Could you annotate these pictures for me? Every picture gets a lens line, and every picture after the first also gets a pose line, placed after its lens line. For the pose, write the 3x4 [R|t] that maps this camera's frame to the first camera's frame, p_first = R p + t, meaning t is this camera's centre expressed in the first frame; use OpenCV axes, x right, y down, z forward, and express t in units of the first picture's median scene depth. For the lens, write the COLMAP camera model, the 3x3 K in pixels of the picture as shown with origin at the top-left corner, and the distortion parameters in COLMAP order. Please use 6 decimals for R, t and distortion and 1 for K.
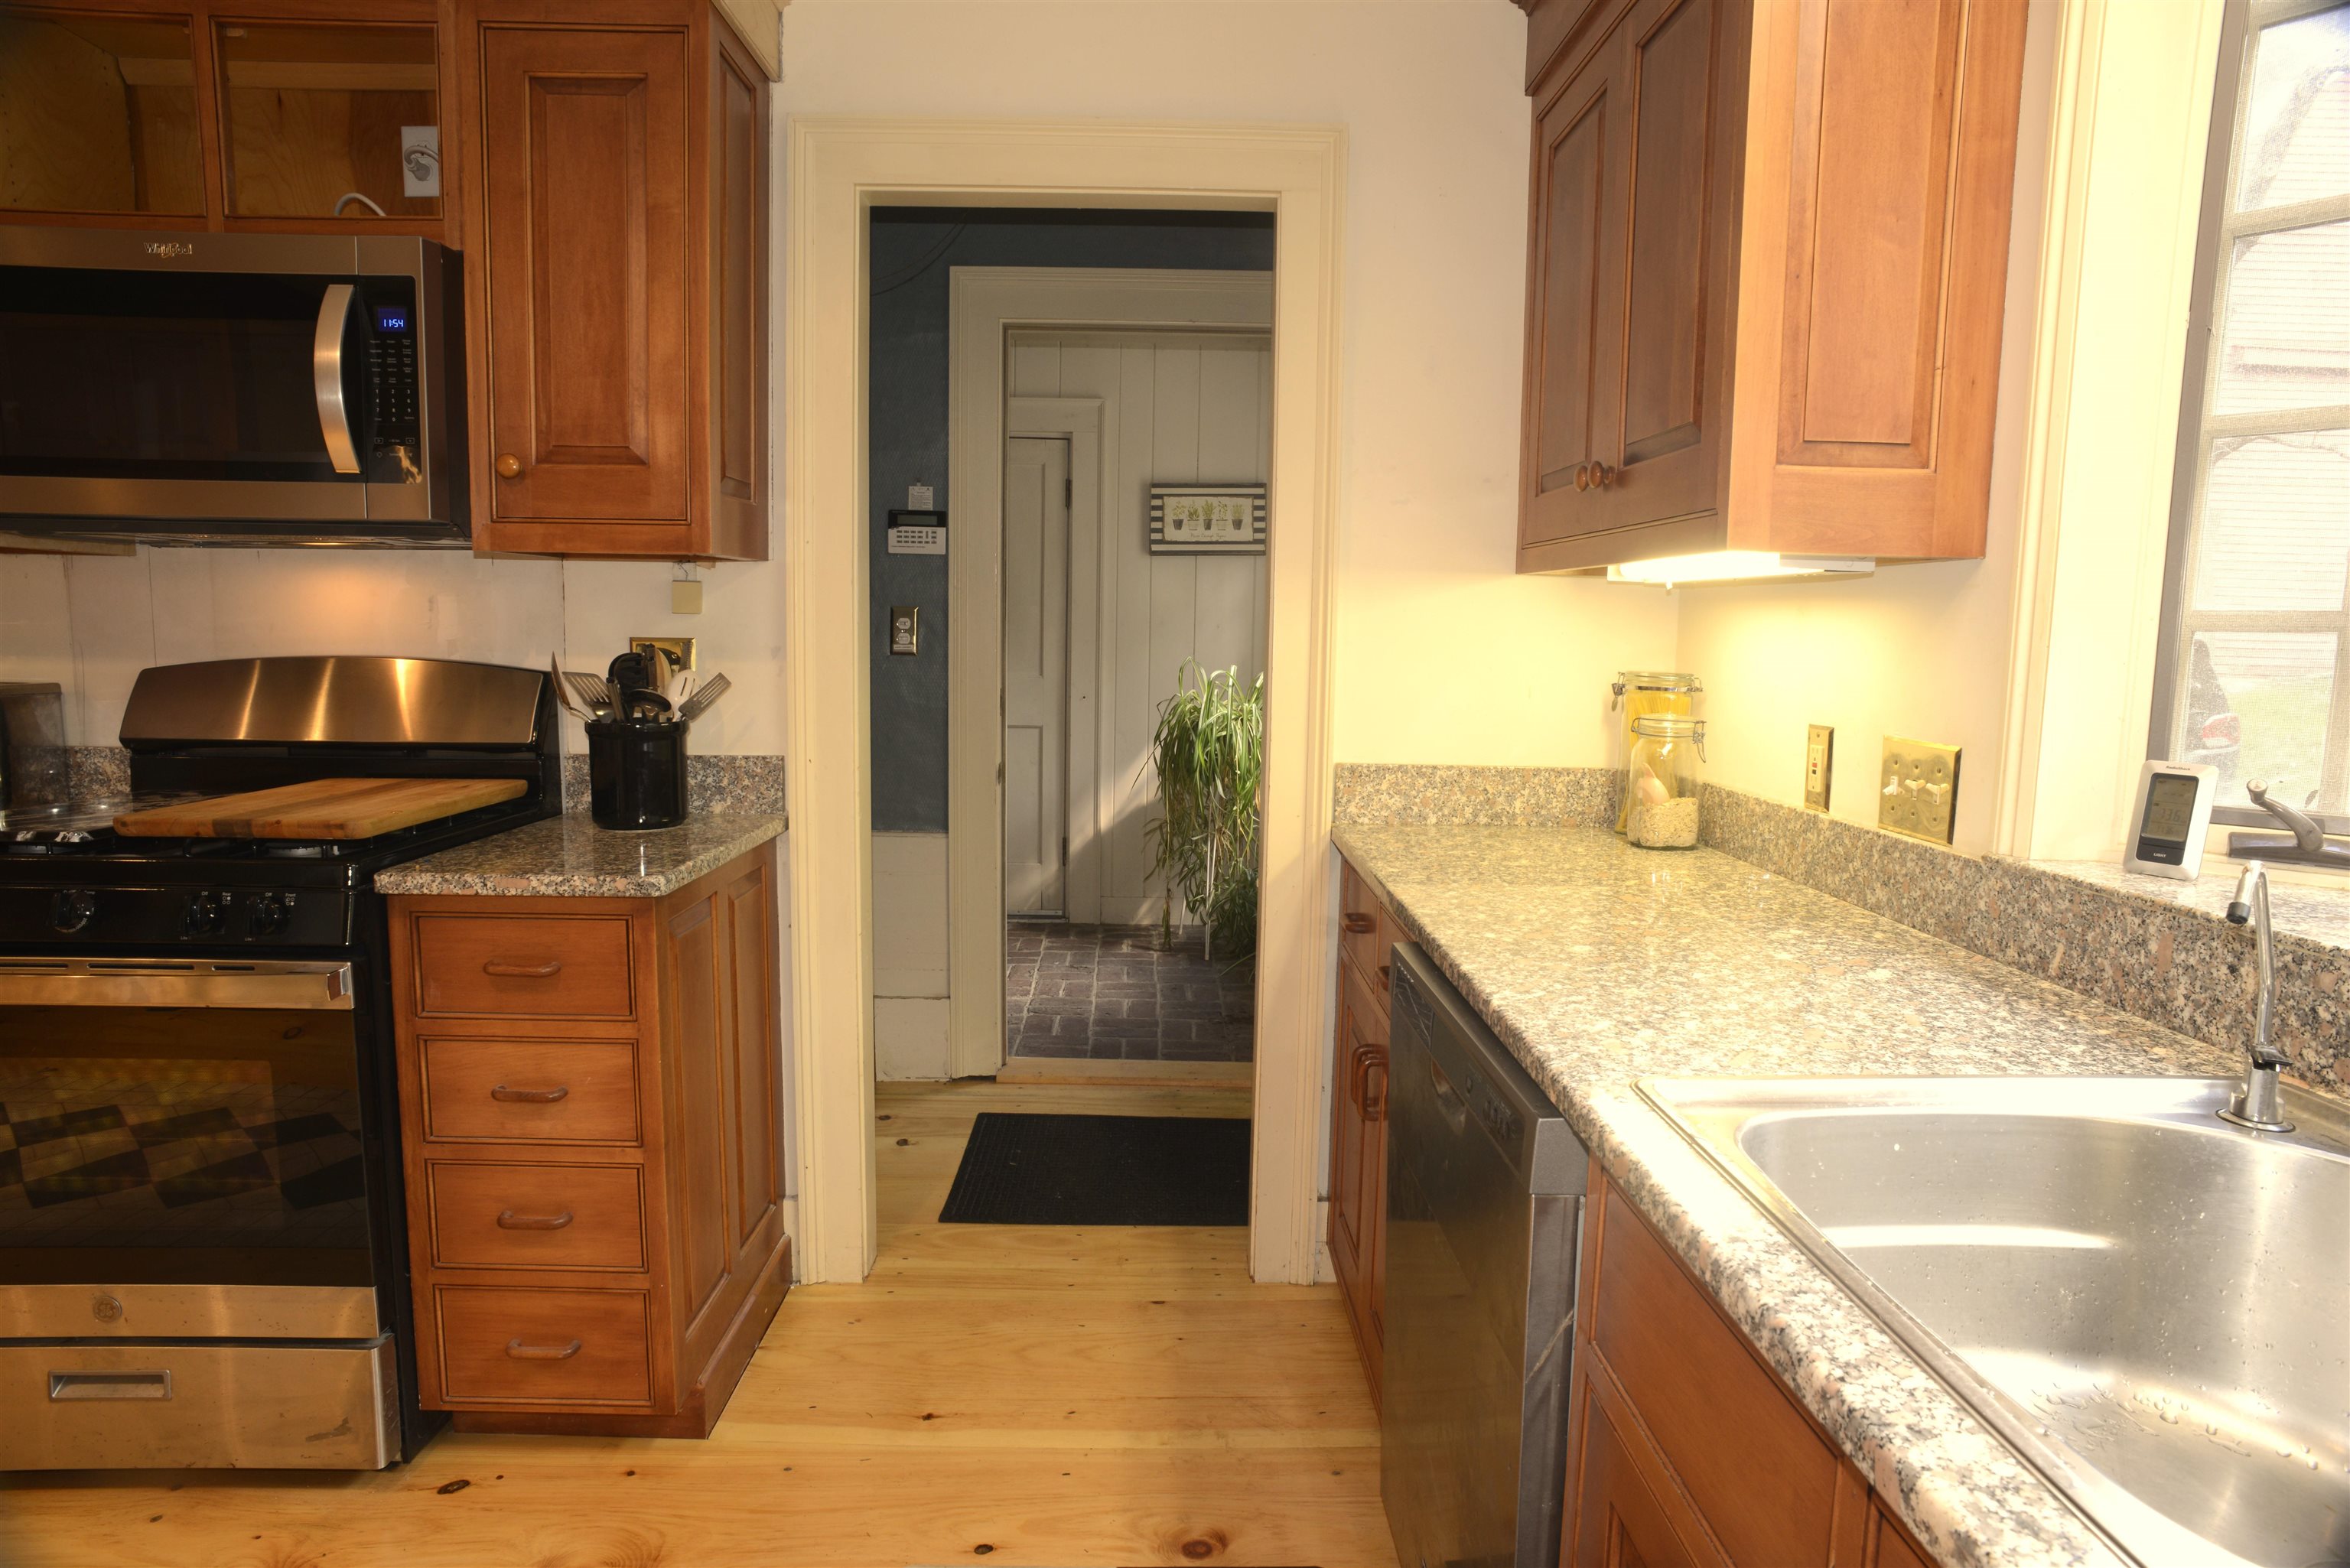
lens RADIAL K [[1339.6, 0, 1175.0], [0, 1339.6, 784.0], [0, 0, 1]] dist [-0.097678, 0.066290]
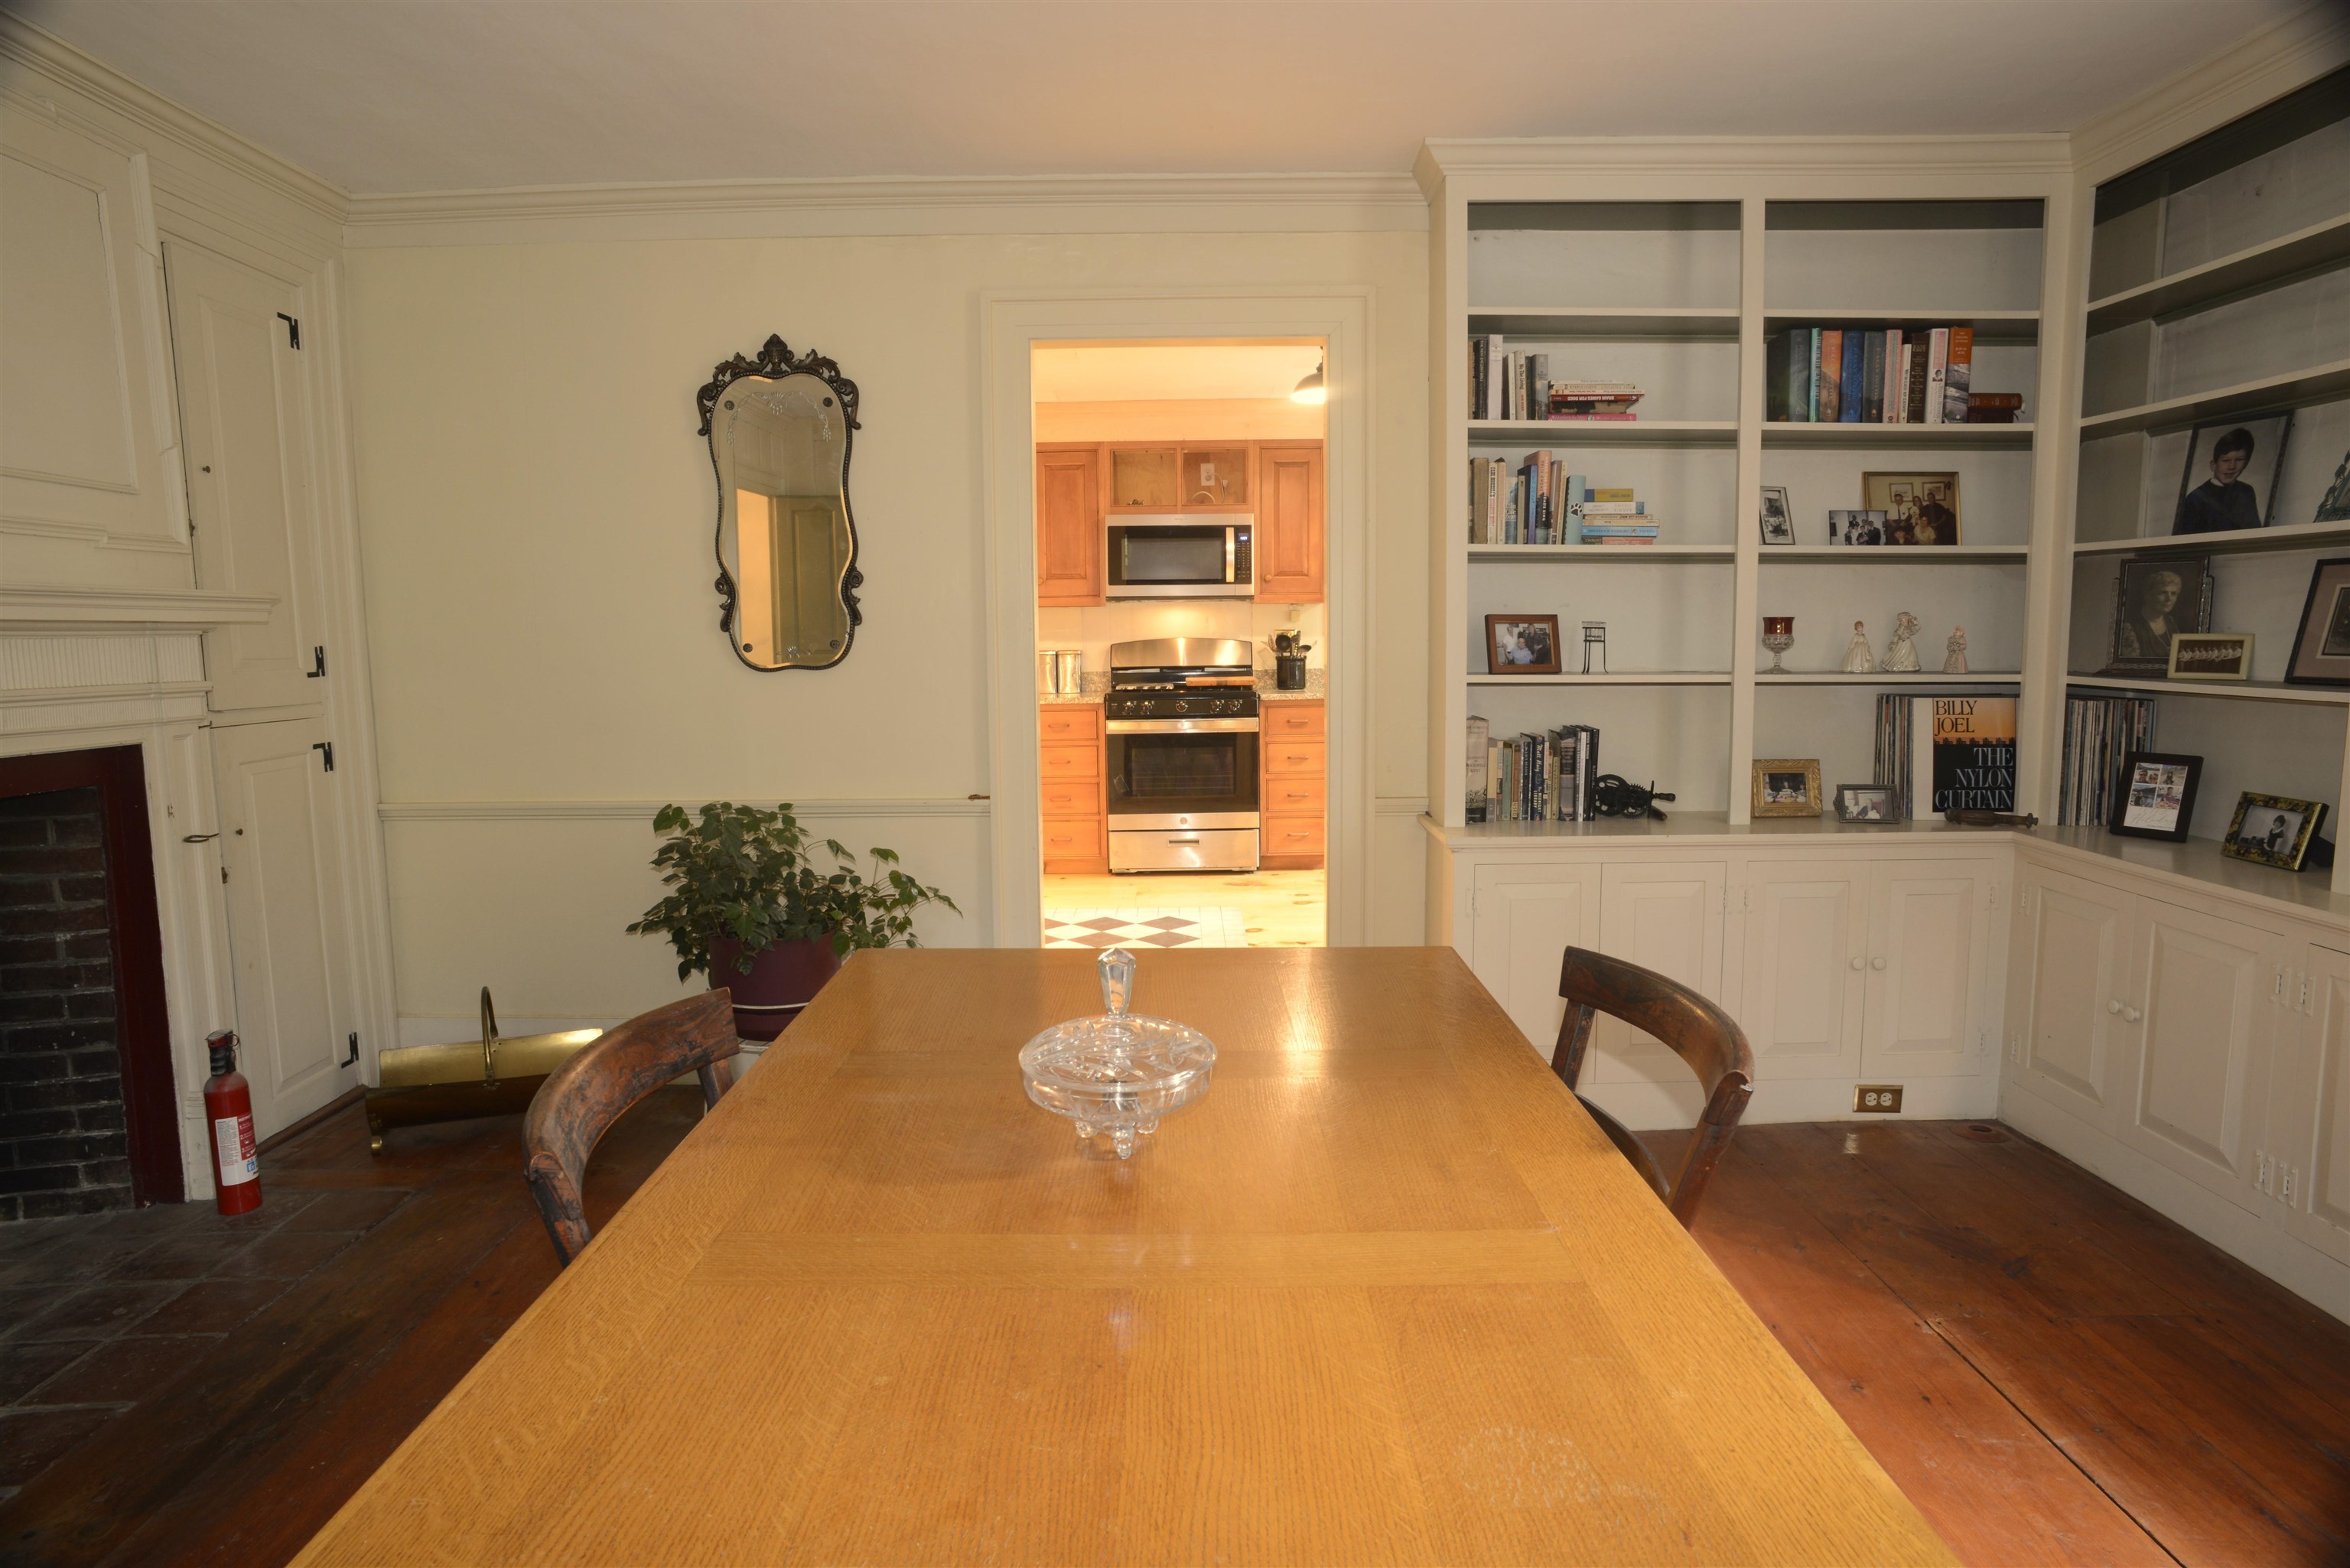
lens RADIAL K [[1339.6, 0, 1175.0], [0, 1339.6, 784.0], [0, 0, 1]] dist [-0.097678, 0.066290]
pose [[0.999358, -0.024536, -0.026092, -0.716247], [0.024499, 0.999698, -0.001734, 0.299003], [0.026126, 0.001093, 0.999658, -2.559936]]
